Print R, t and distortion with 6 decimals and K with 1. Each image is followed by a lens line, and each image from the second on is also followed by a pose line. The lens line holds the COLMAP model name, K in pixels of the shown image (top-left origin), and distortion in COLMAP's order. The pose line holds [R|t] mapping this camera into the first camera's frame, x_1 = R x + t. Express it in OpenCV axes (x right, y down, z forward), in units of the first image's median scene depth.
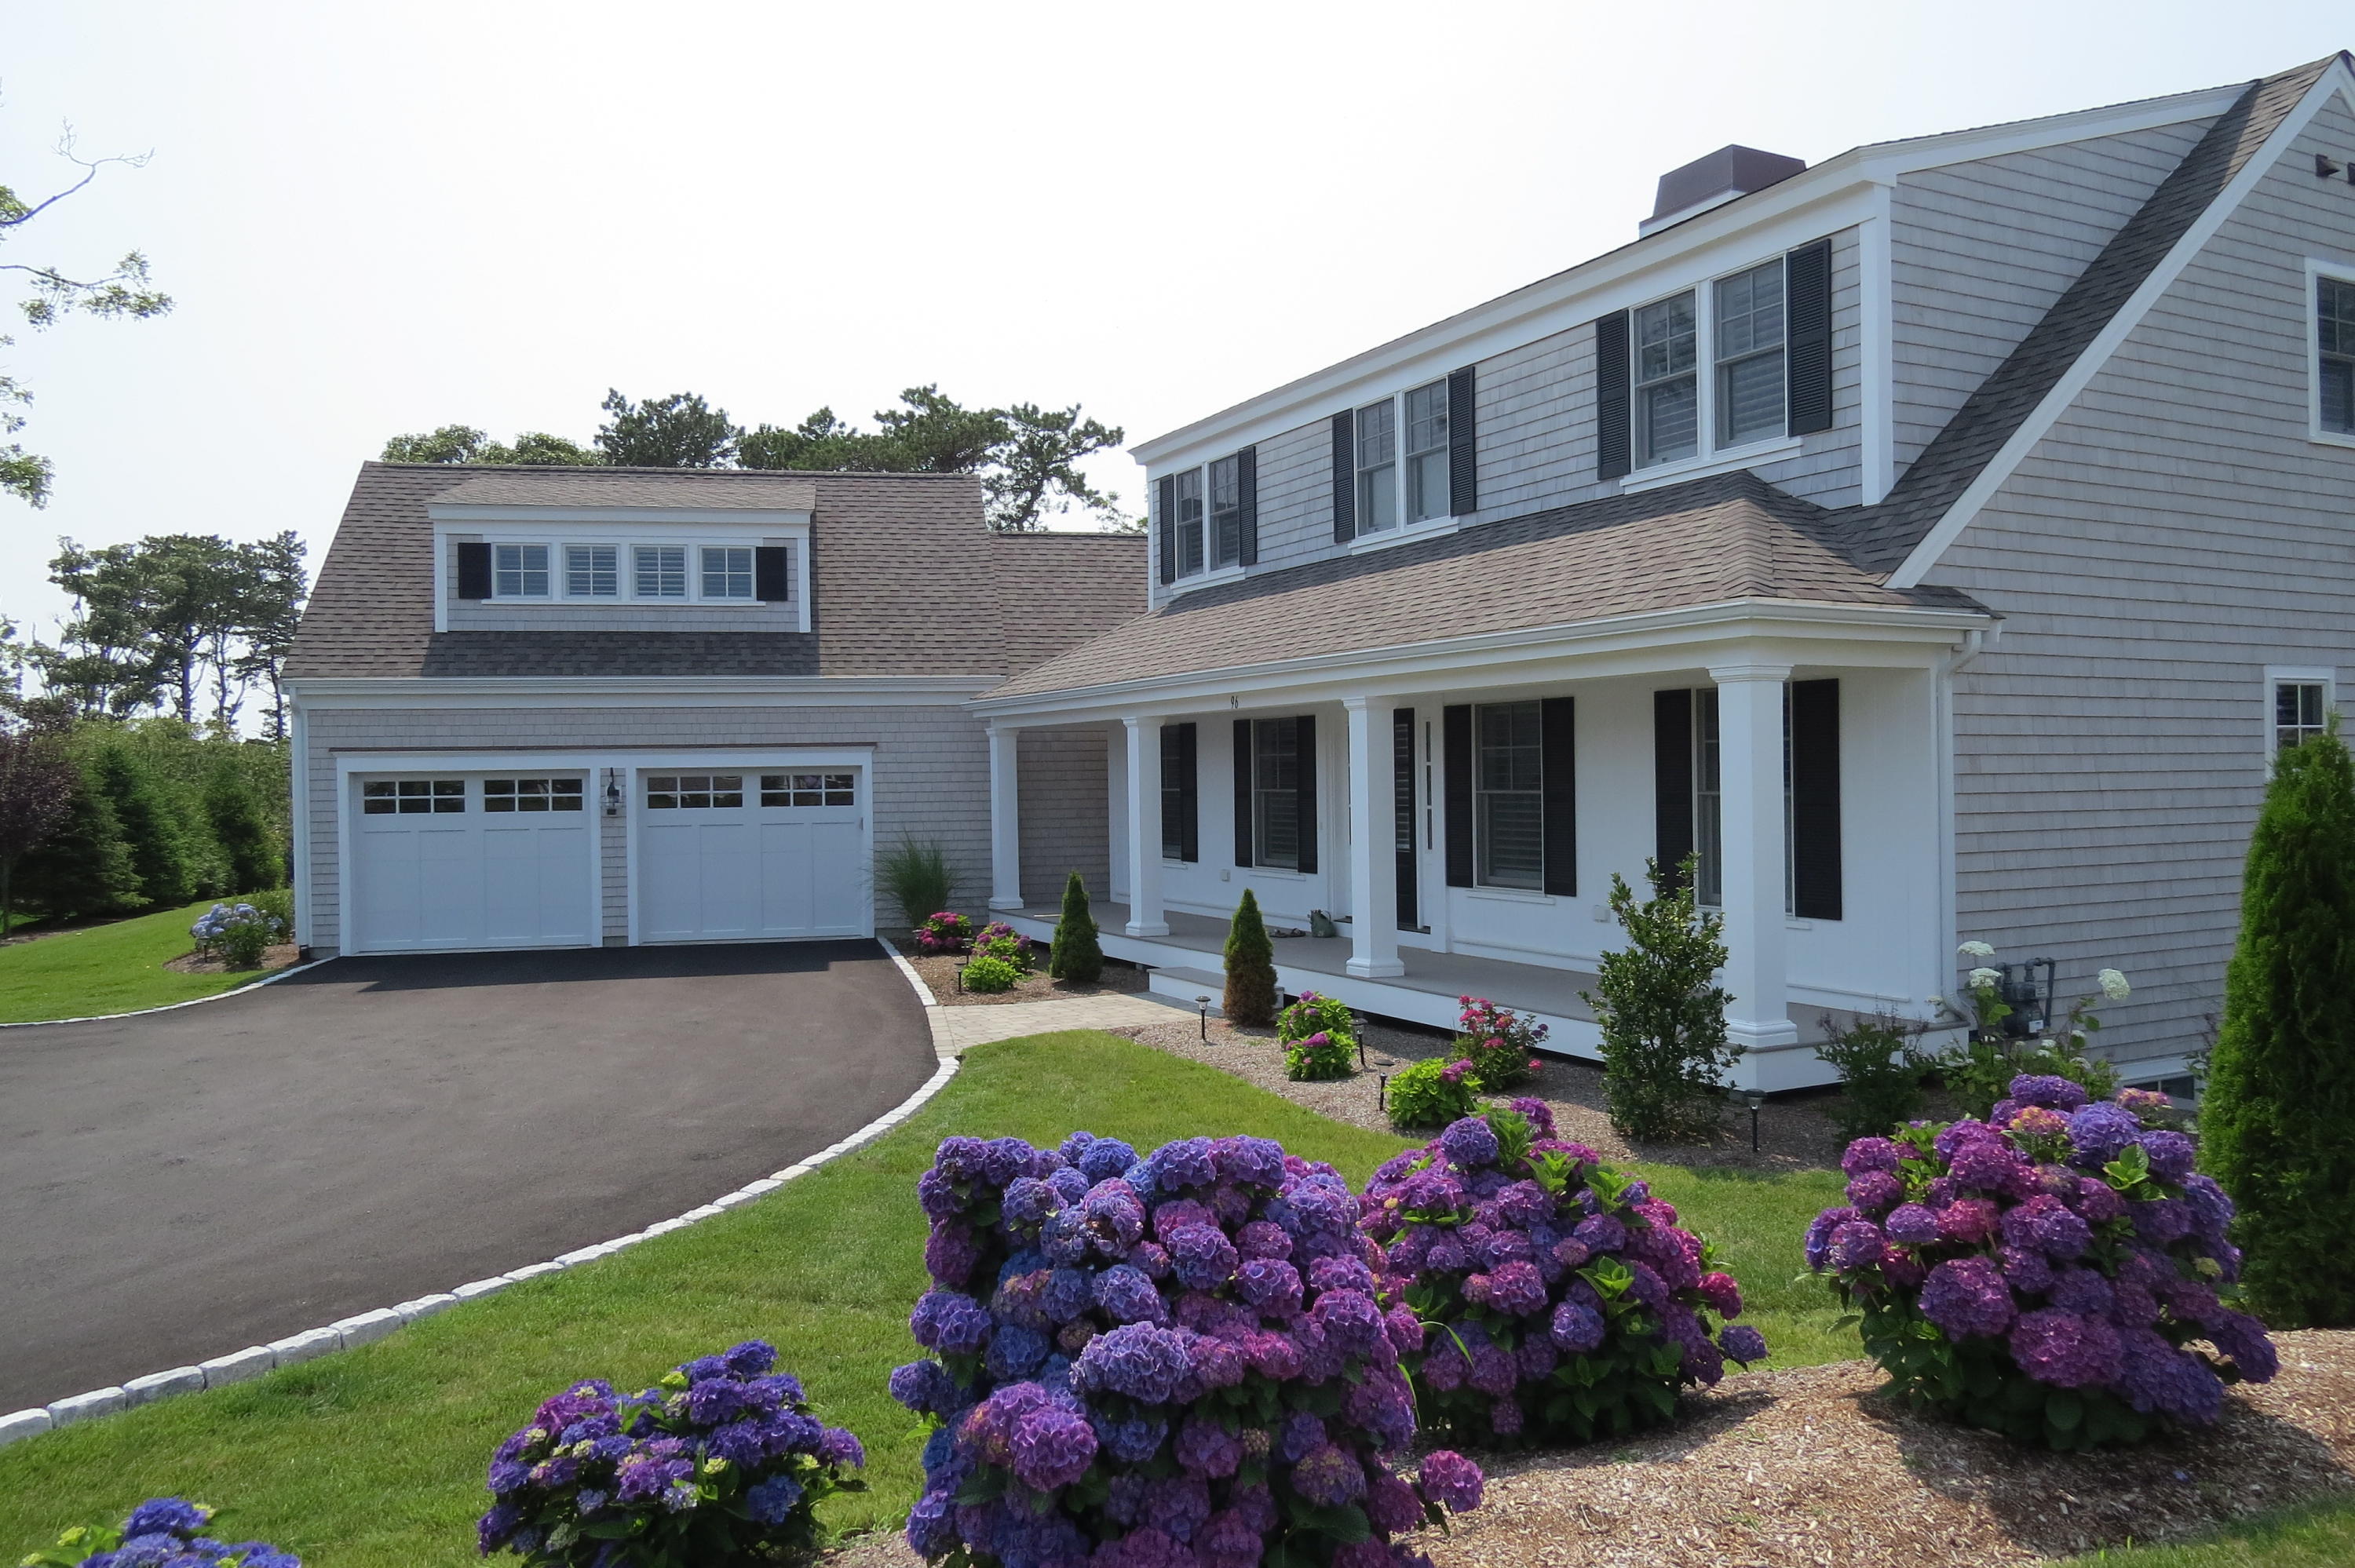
lens RADIAL K [[1682.0, 0, 1196.4], [0, 1682.0, 773.7], [0, 0, 1]] dist [-0.023045, 0.009197]
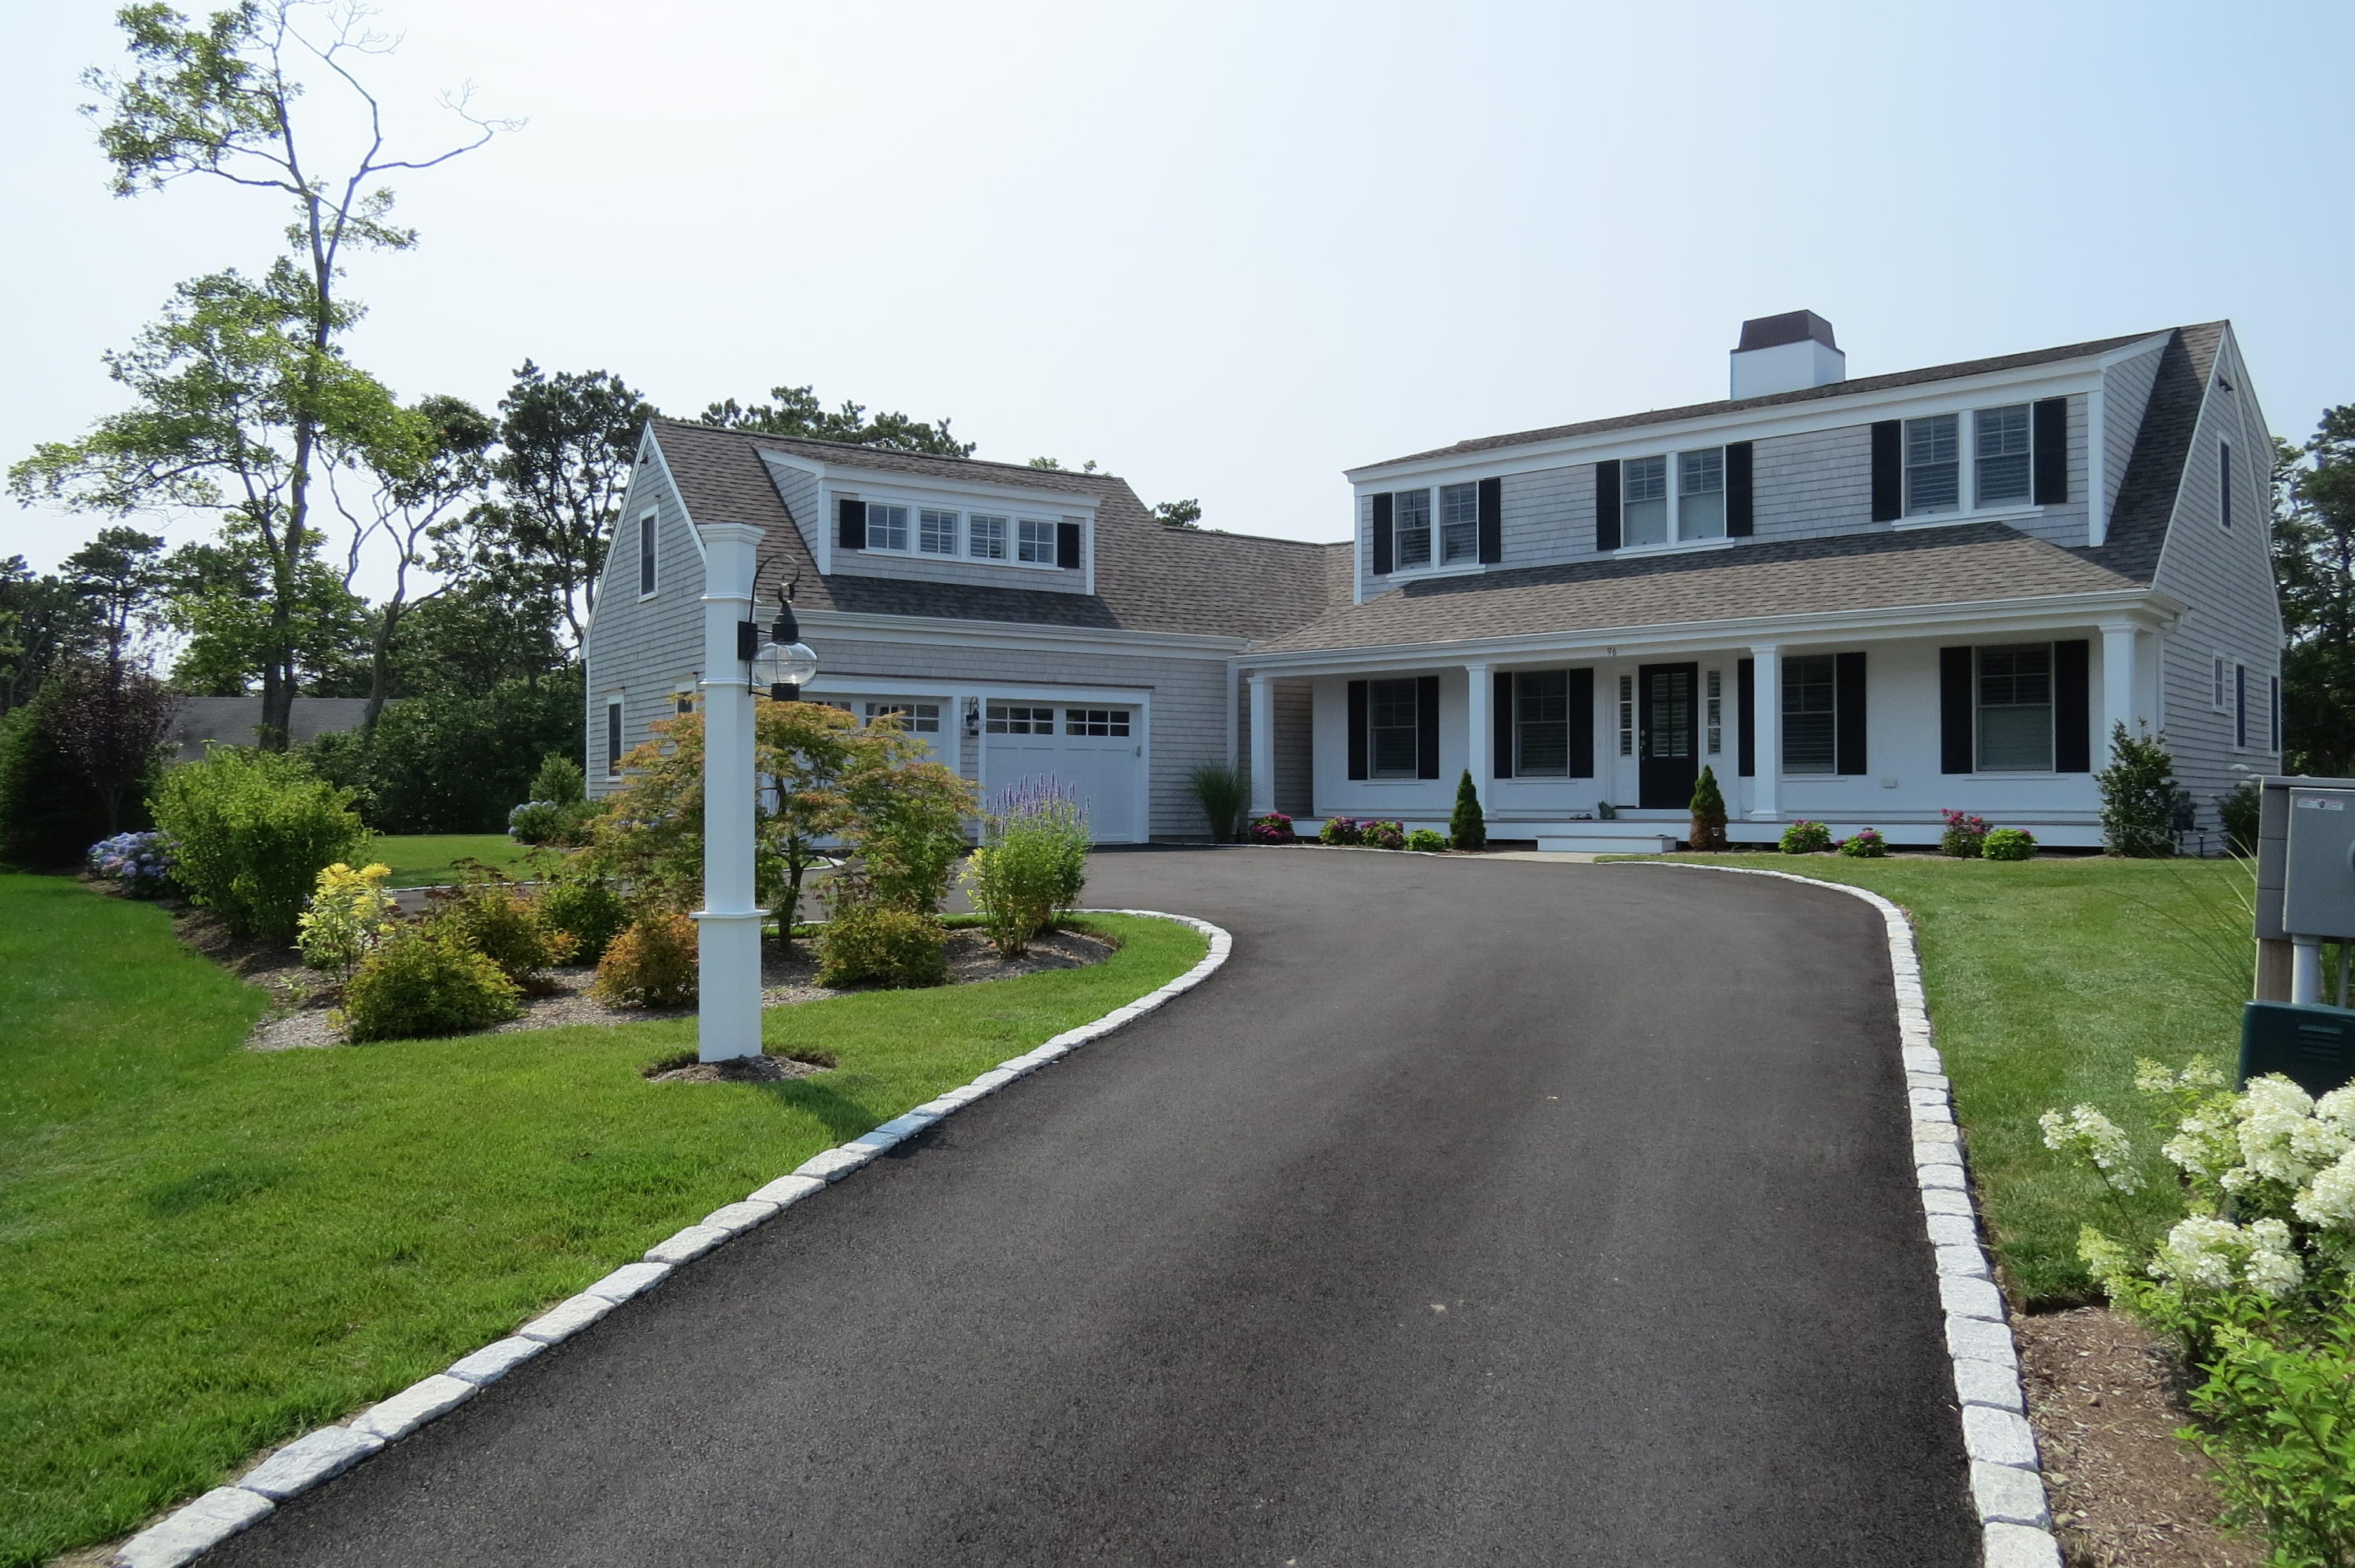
lens RADIAL K [[1682.0, 0, 1194.7], [0, 1682.0, 763.1], [0, 0, 1]] dist [-0.023045, 0.009197]
pose [[0.926992, 0.021816, 0.374446, -0.647410], [-0.011889, 0.999515, -0.028799, 0.076470], [-0.374892, 0.022244, 0.926802, -0.172024]]
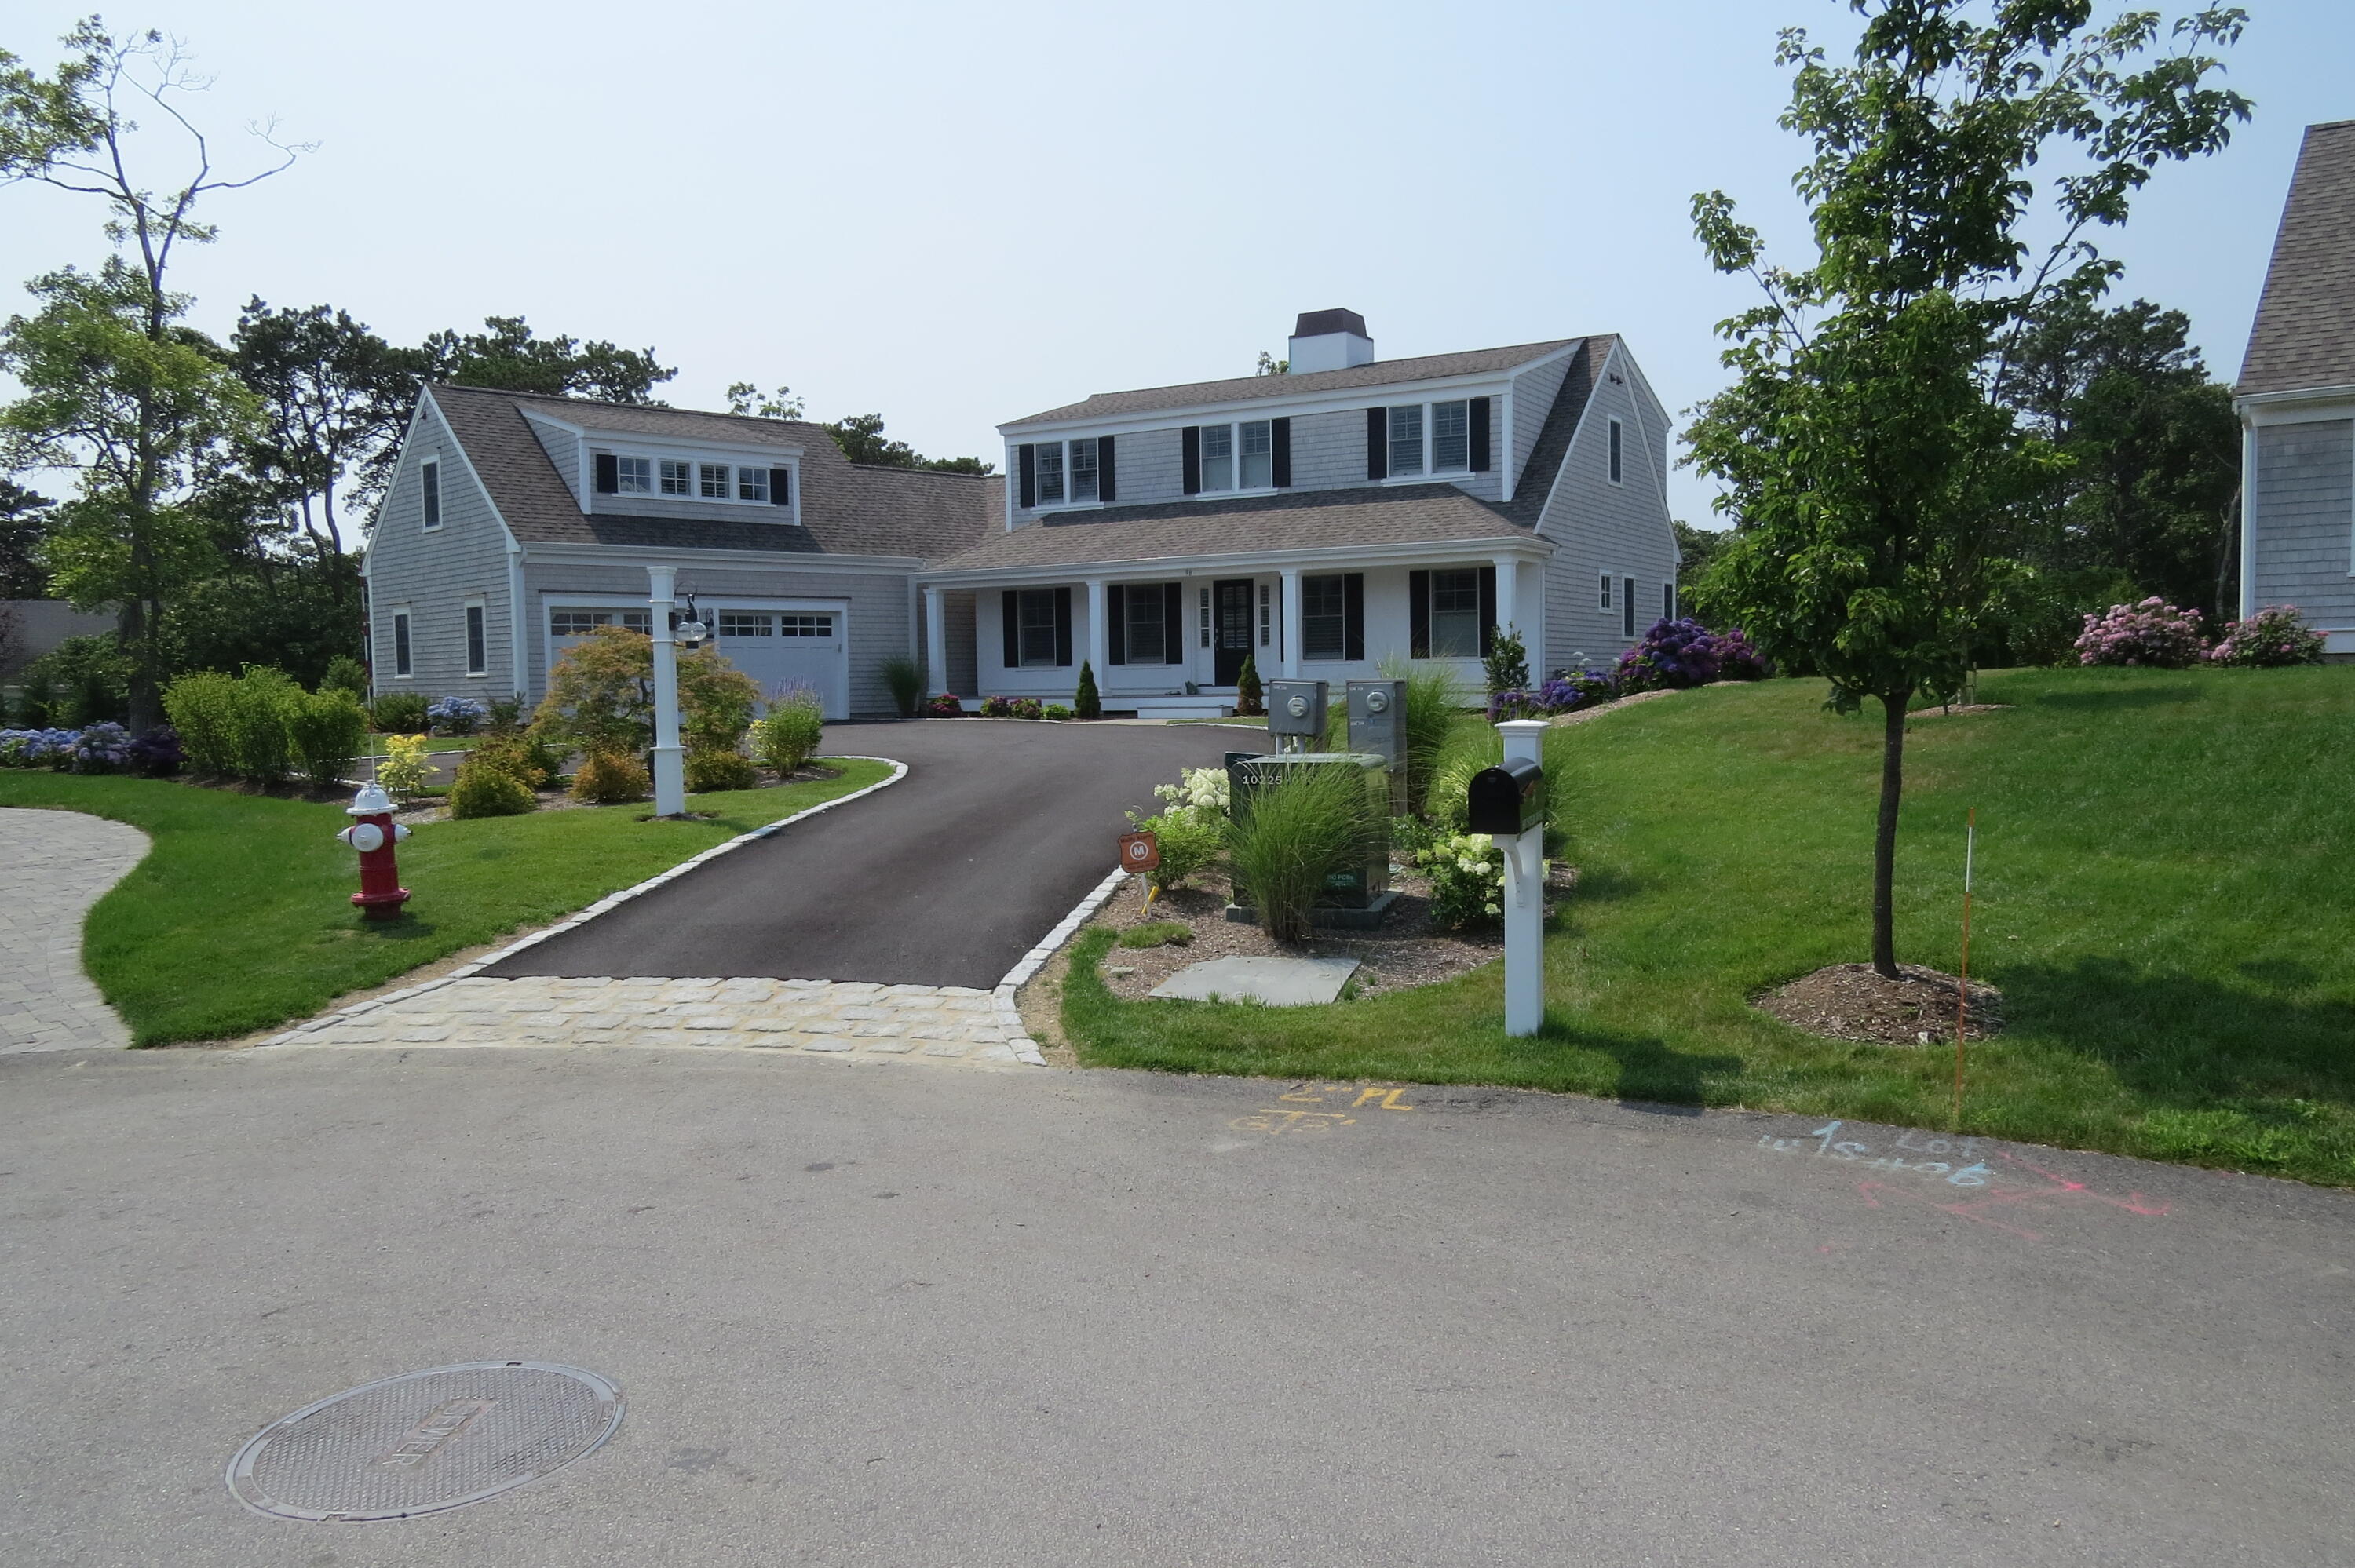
lens RADIAL K [[1682.0, 0, 1201.1], [0, 1682.0, 783.8], [0, 0, 1]] dist [-0.023045, 0.009197]
pose [[0.842074, -0.035599, 0.538187, -0.800784], [0.006827, 0.998443, 0.055360, 0.075166], [-0.539320, -0.042943, 0.841006, -0.552076]]
